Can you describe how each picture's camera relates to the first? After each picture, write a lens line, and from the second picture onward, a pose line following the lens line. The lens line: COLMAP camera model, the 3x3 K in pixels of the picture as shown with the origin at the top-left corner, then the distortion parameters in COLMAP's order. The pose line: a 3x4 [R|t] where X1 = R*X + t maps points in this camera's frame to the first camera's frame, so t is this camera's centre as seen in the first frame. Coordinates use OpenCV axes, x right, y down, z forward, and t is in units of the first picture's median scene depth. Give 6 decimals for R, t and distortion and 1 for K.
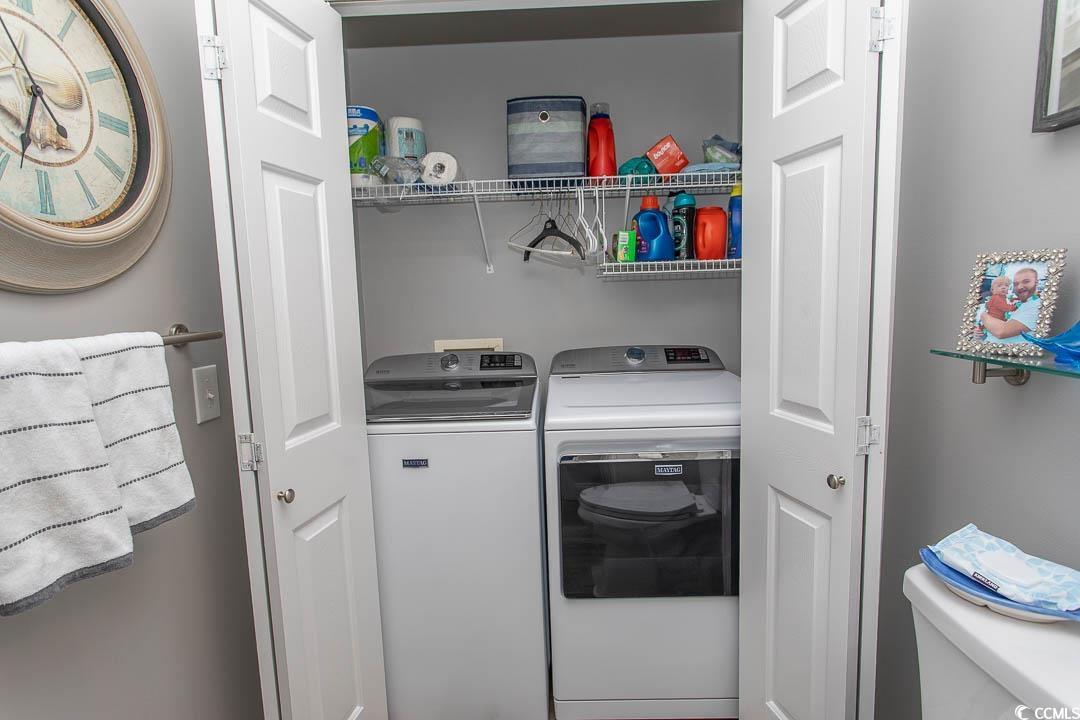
lens RADIAL K [[530.9, 0, 541.1], [0, 530.9, 353.9], [0, 0, 1]] dist [-0.013066, 0.005723]
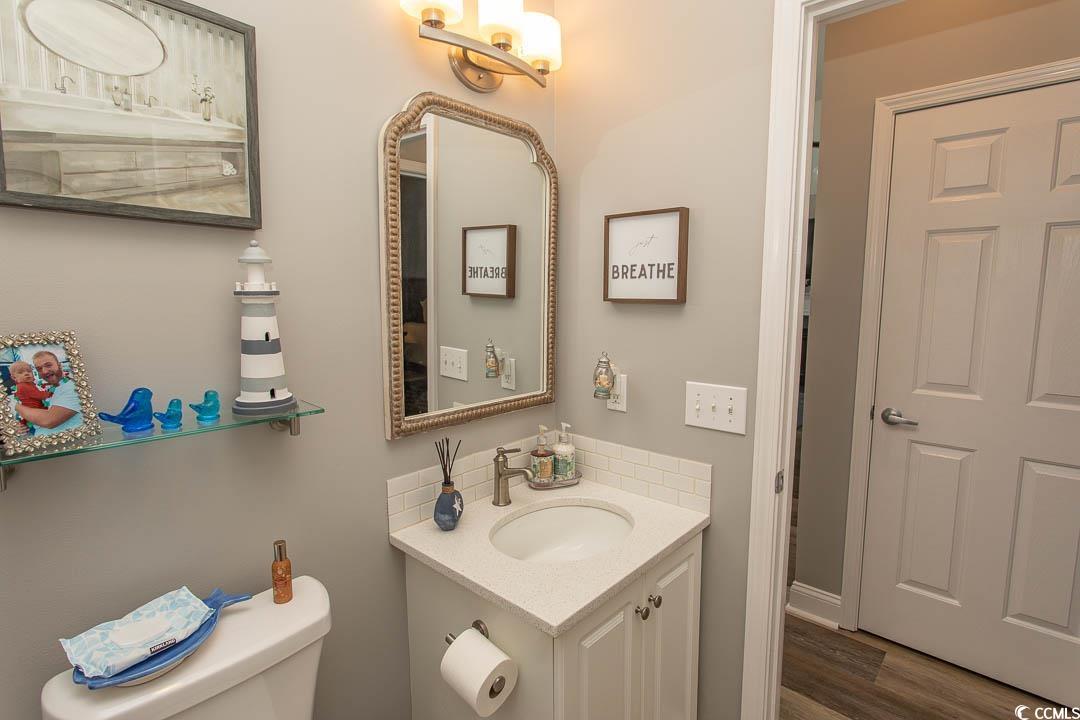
lens RADIAL K [[530.9, 0, 541.6], [0, 530.9, 354.8], [0, 0, 1]] dist [-0.013066, 0.005723]
pose [[-0.747297, -0.050220, 0.662589, -0.366802], [0.106217, 0.975290, 0.193718, -0.242798], [-0.655945, 0.215143, -0.723498, 1.091812]]
